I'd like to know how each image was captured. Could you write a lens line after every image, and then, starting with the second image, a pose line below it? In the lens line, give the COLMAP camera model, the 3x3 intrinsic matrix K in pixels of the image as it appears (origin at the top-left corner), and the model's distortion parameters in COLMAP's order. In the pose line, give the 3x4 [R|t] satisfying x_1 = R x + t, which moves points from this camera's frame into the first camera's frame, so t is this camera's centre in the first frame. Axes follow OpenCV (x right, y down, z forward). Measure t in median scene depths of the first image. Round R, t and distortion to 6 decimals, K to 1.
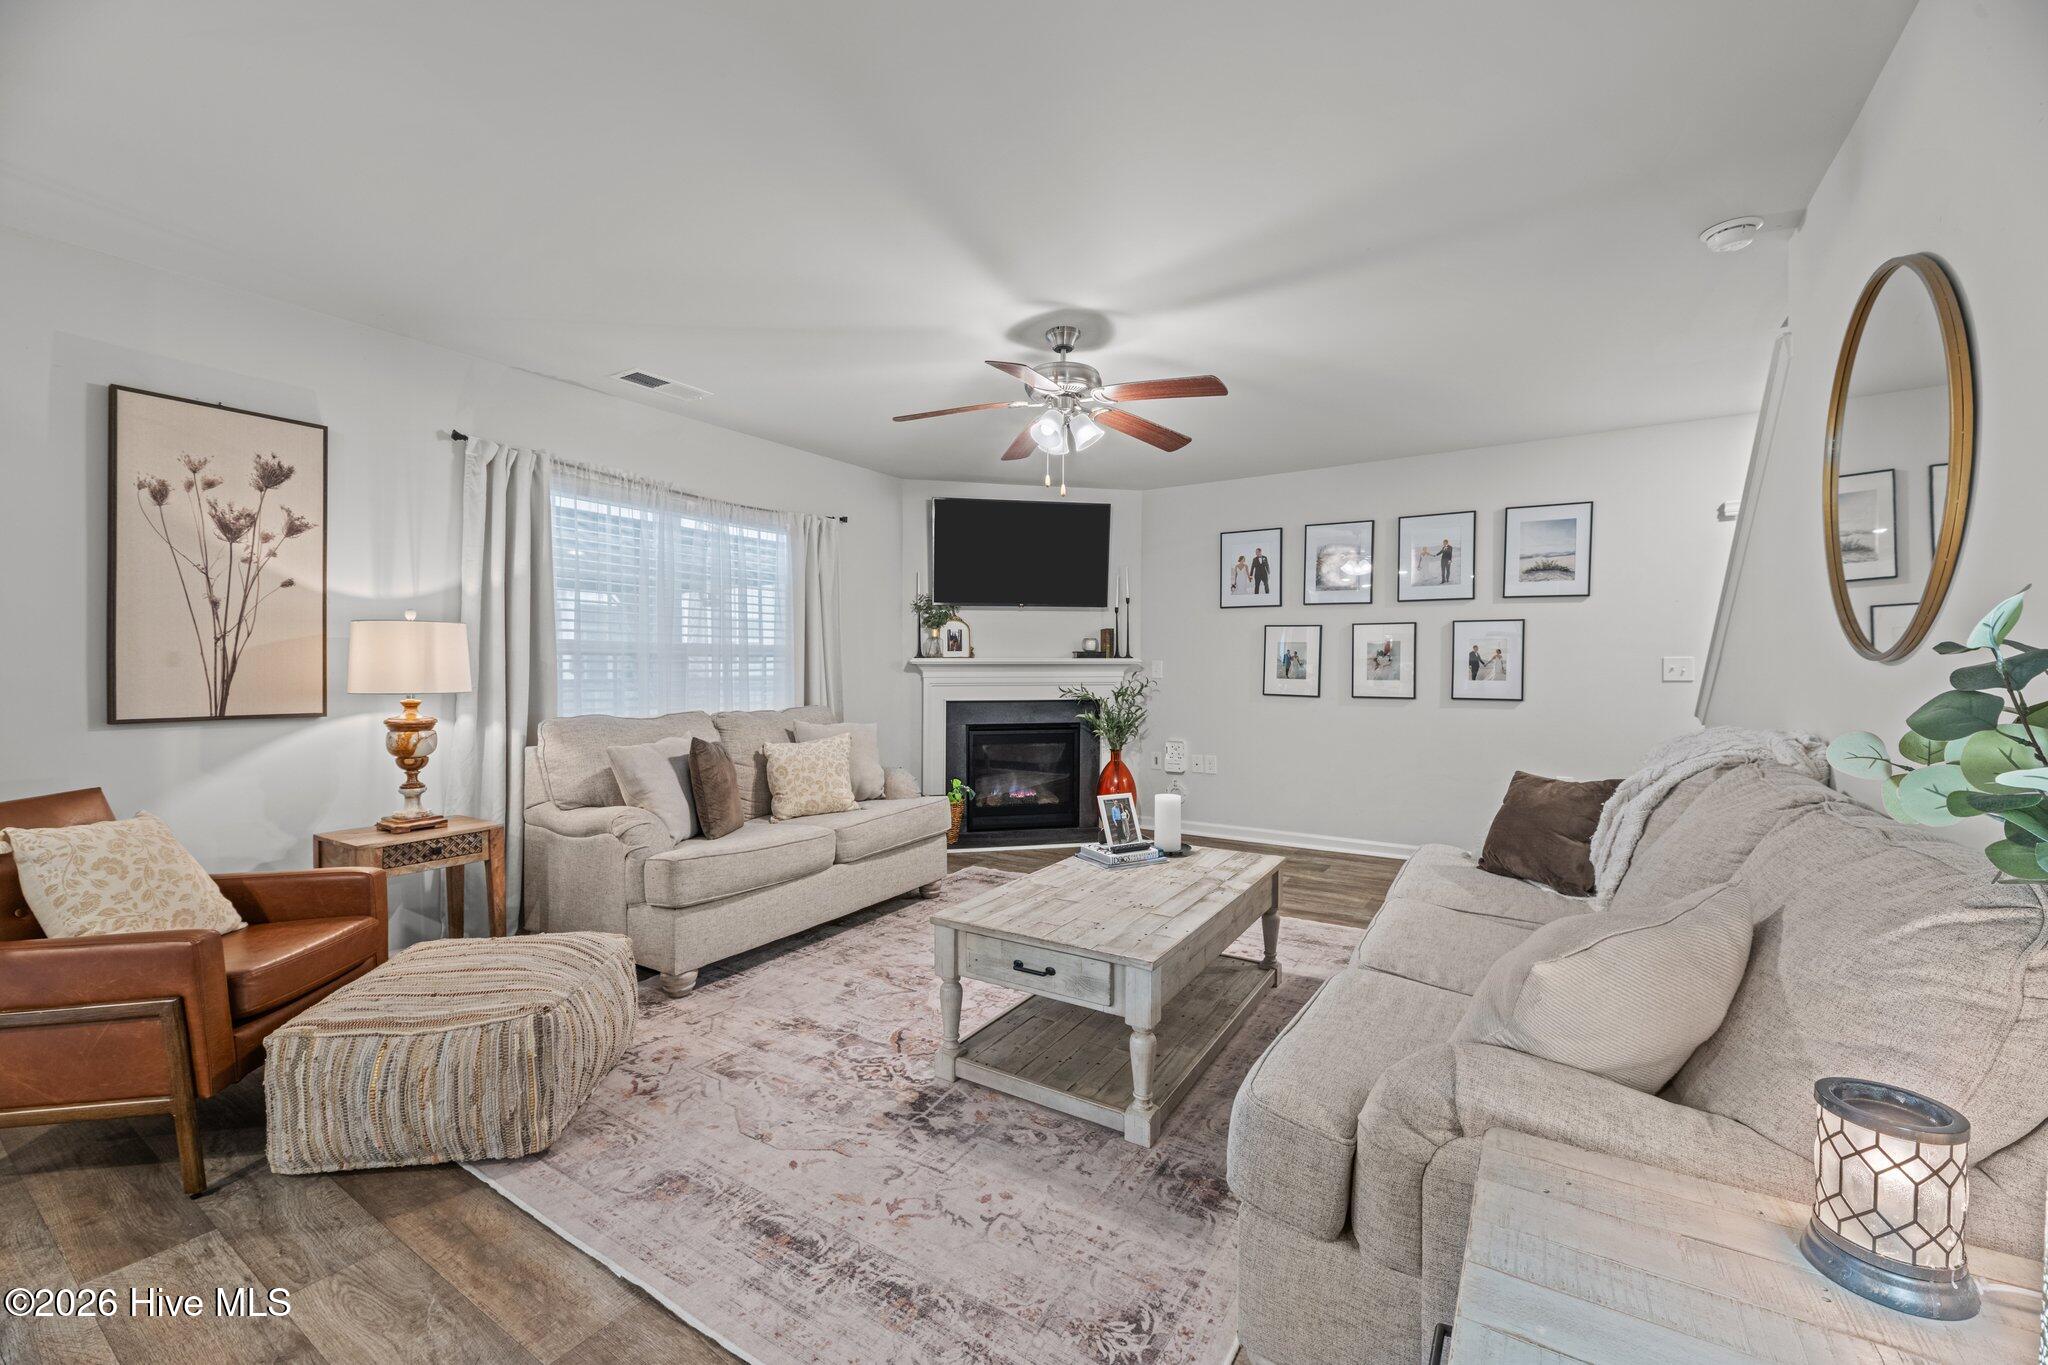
lens RADIAL K [[825.7, 0, 1023.1], [0, 825.7, 678.5], [0, 0, 1]] dist [0.001676, -0.005214]
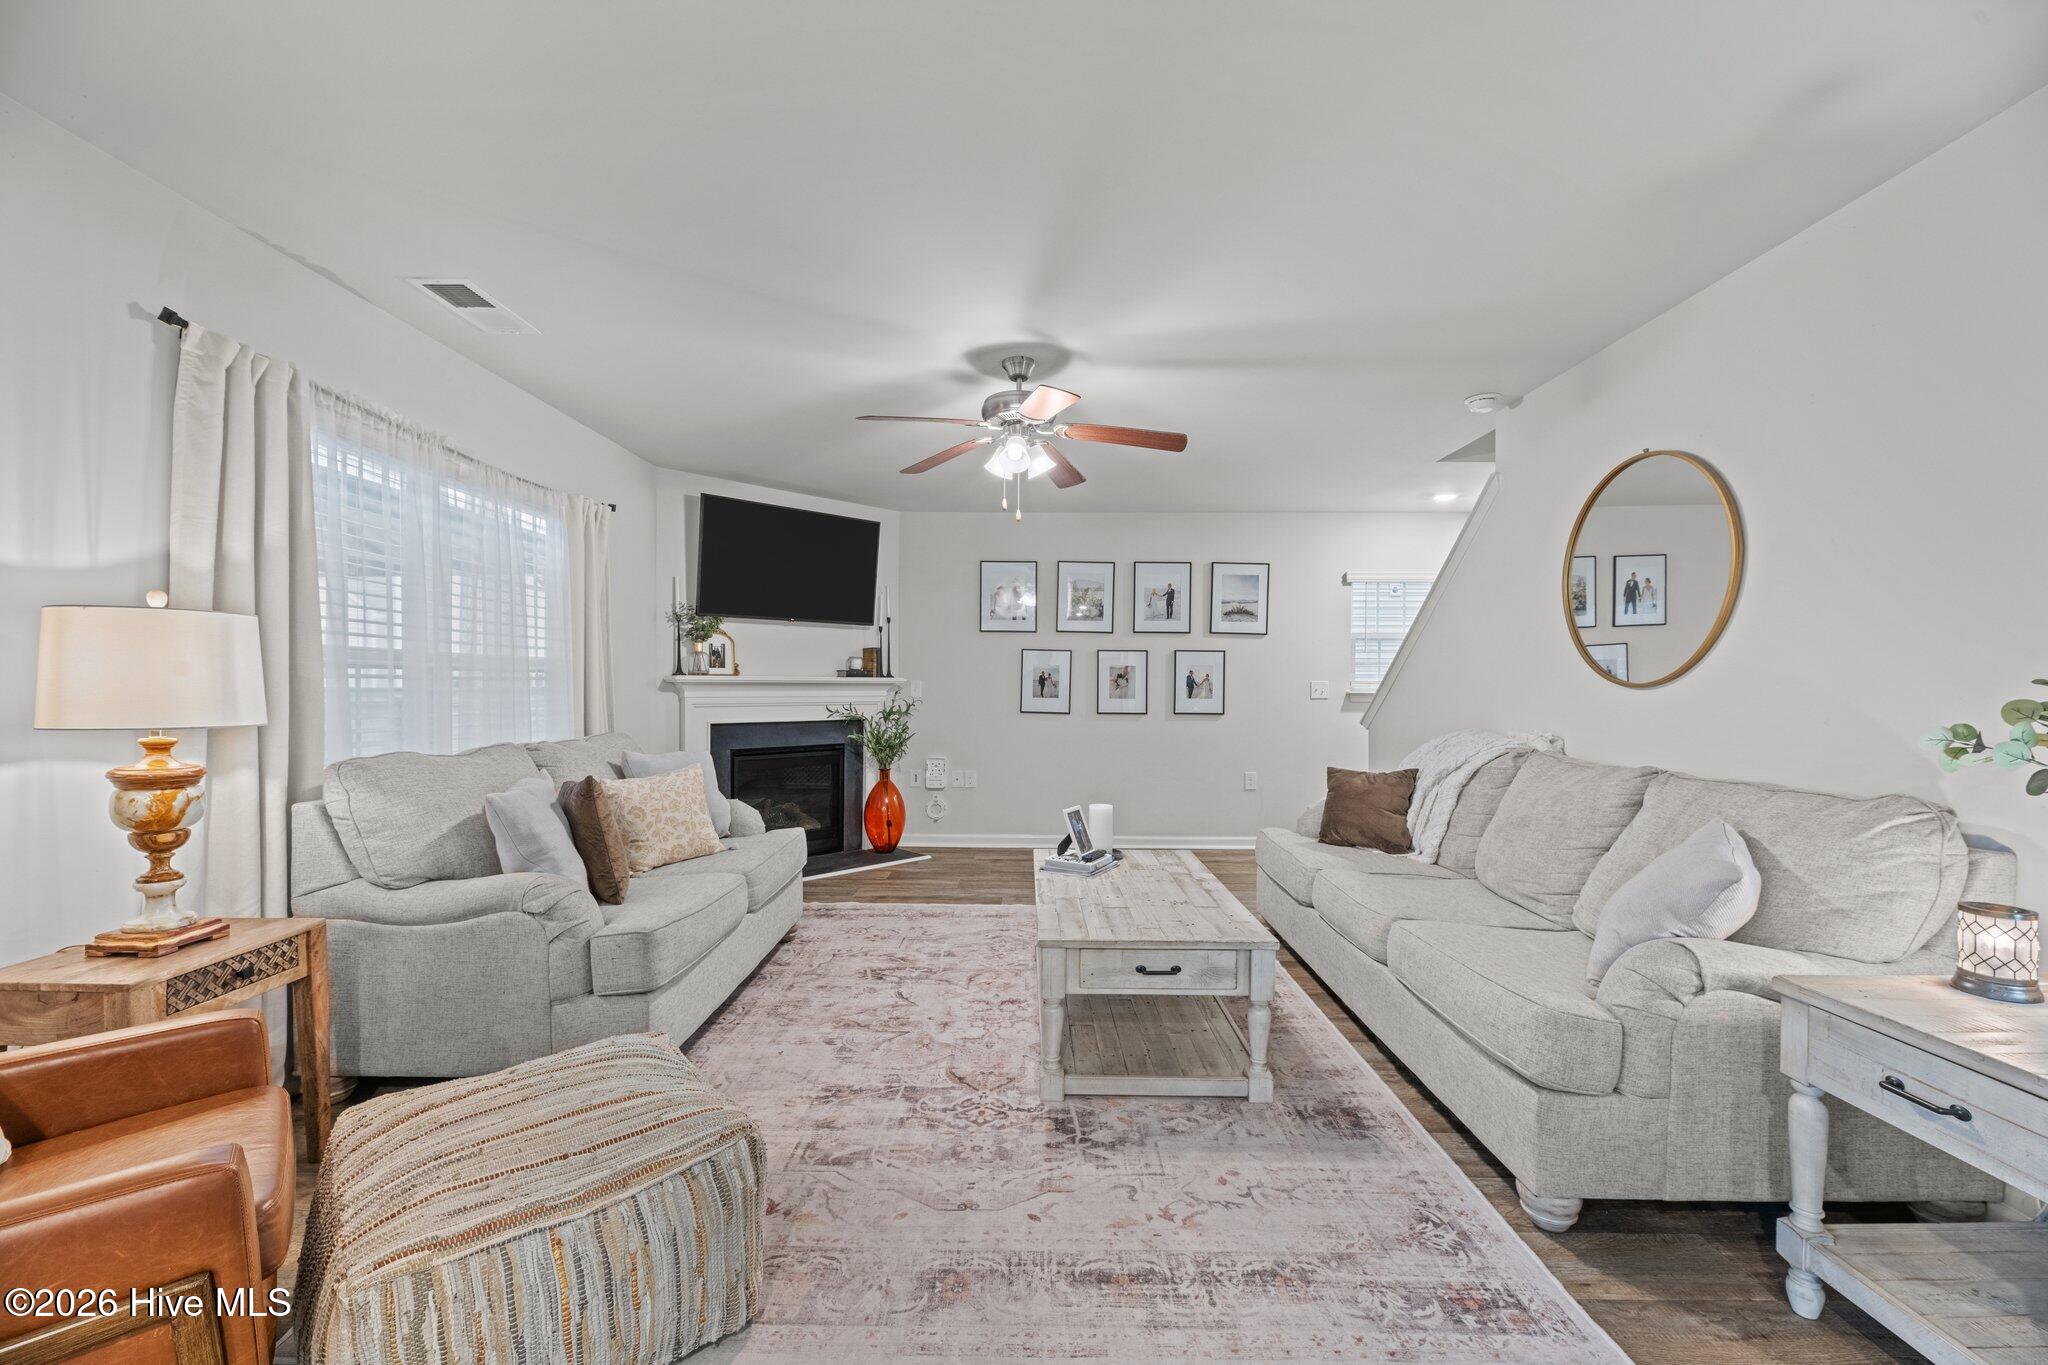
lens RADIAL K [[816.9, 0, 1026.5], [0, 816.9, 698.1], [0, 0, 1]] dist [0.000520, -0.004534]
pose [[0.848317, -0.003640, 0.529477, -0.312608], [0.002528, 0.999993, 0.002824, -0.002396], [-0.529483, -0.001057, 0.848320, 0.086545]]
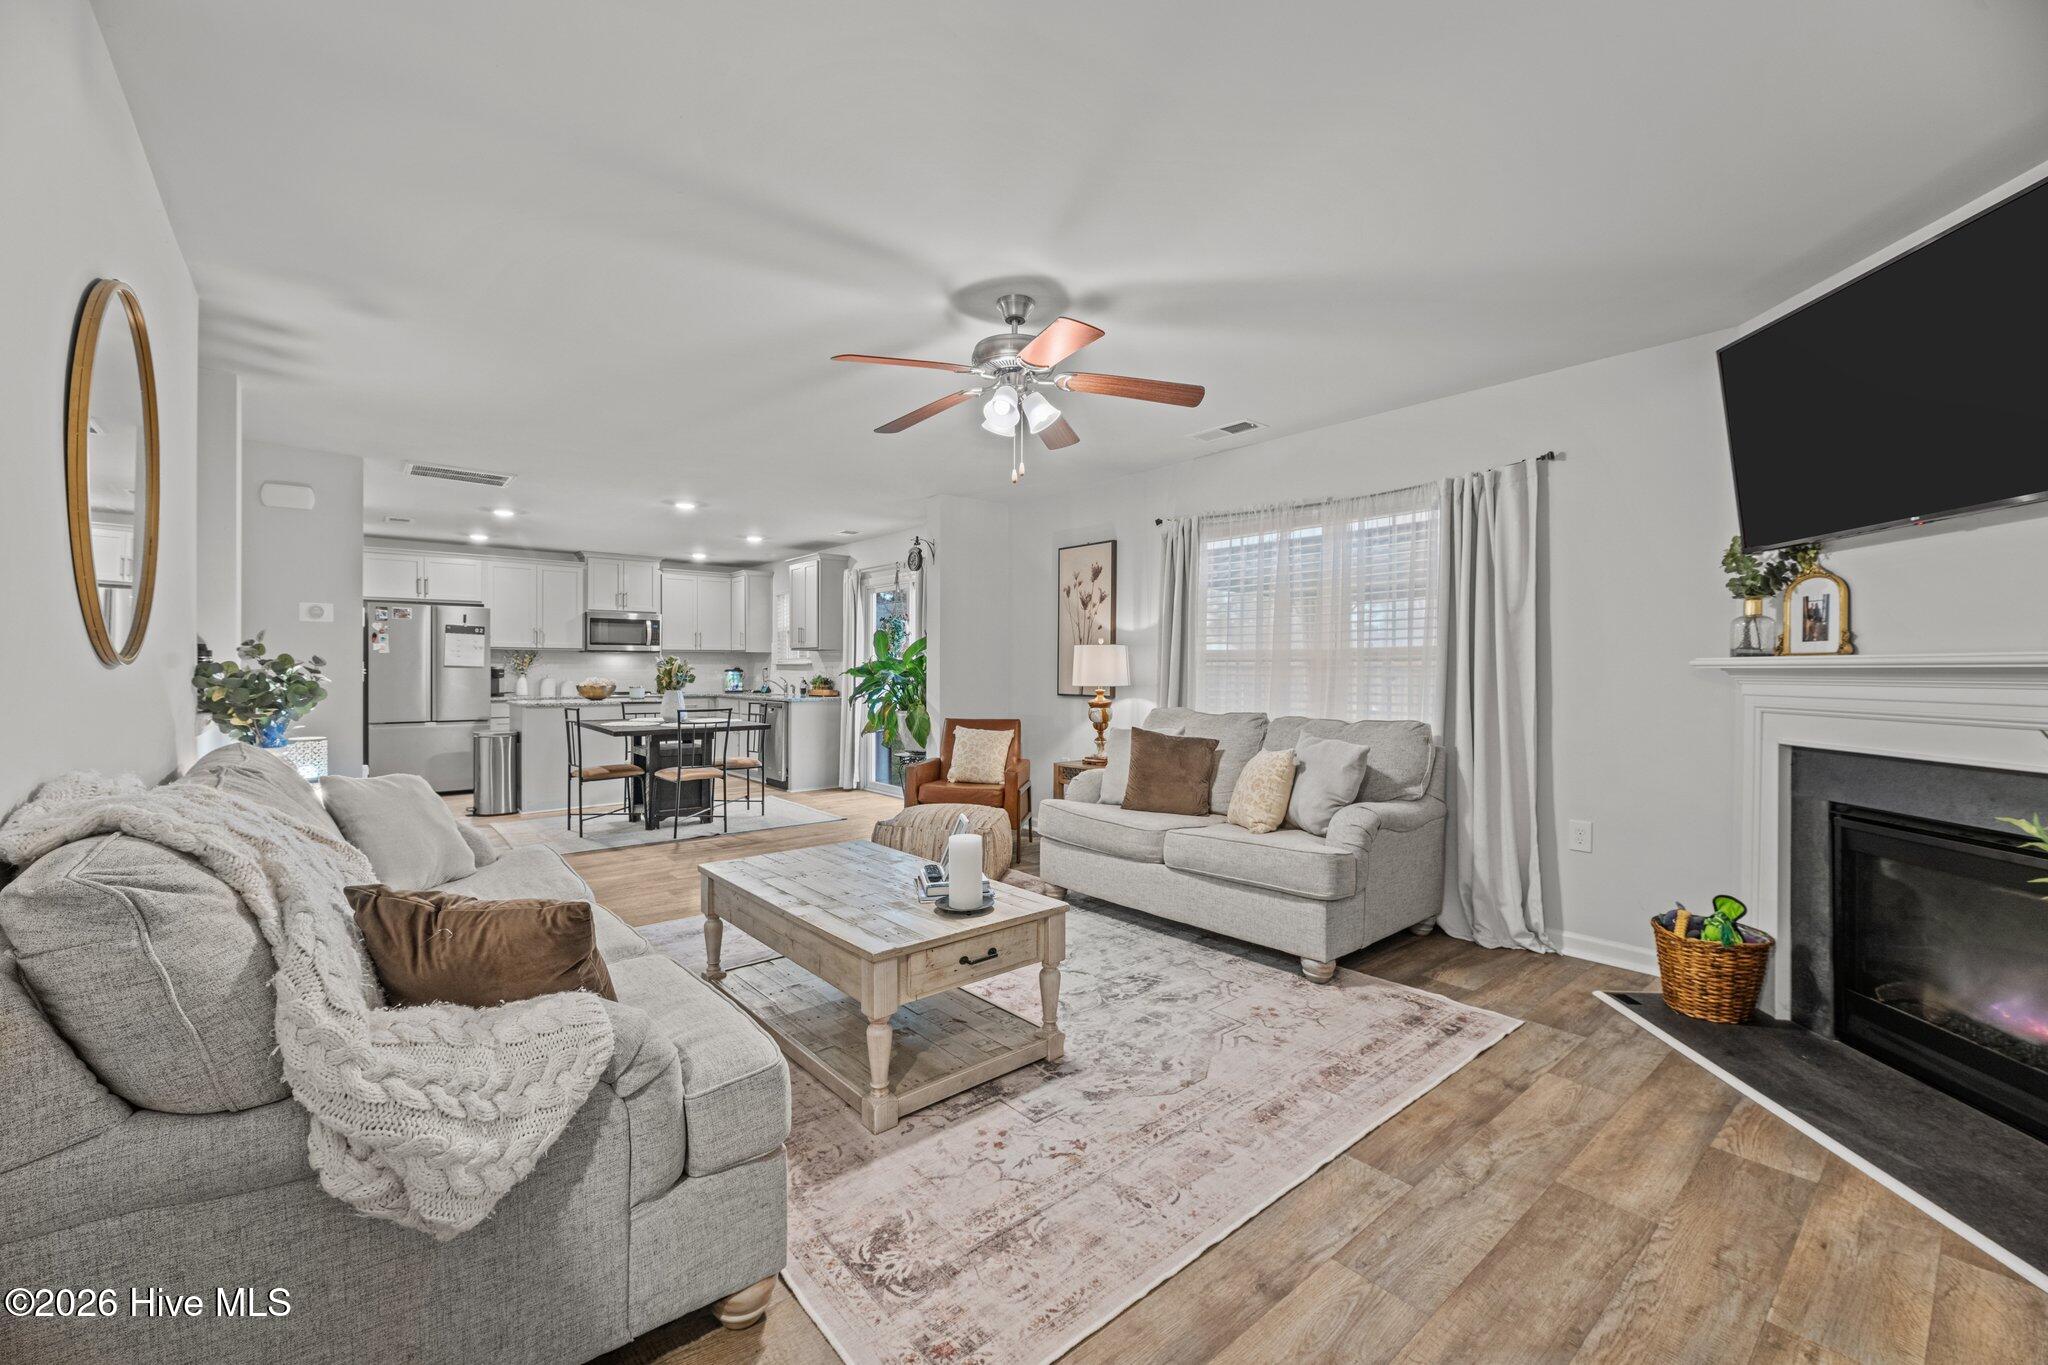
lens RADIAL K [[829.8, 0, 1024.1], [0, 829.8, 670.7], [0, 0, 1]] dist [0.000947, -0.004822]
pose [[-0.304003, -0.000960, -0.952671, 0.588579], [-0.018175, 0.999823, 0.004792, -0.012149], [0.952498, 0.018771, -0.303967, 0.836837]]
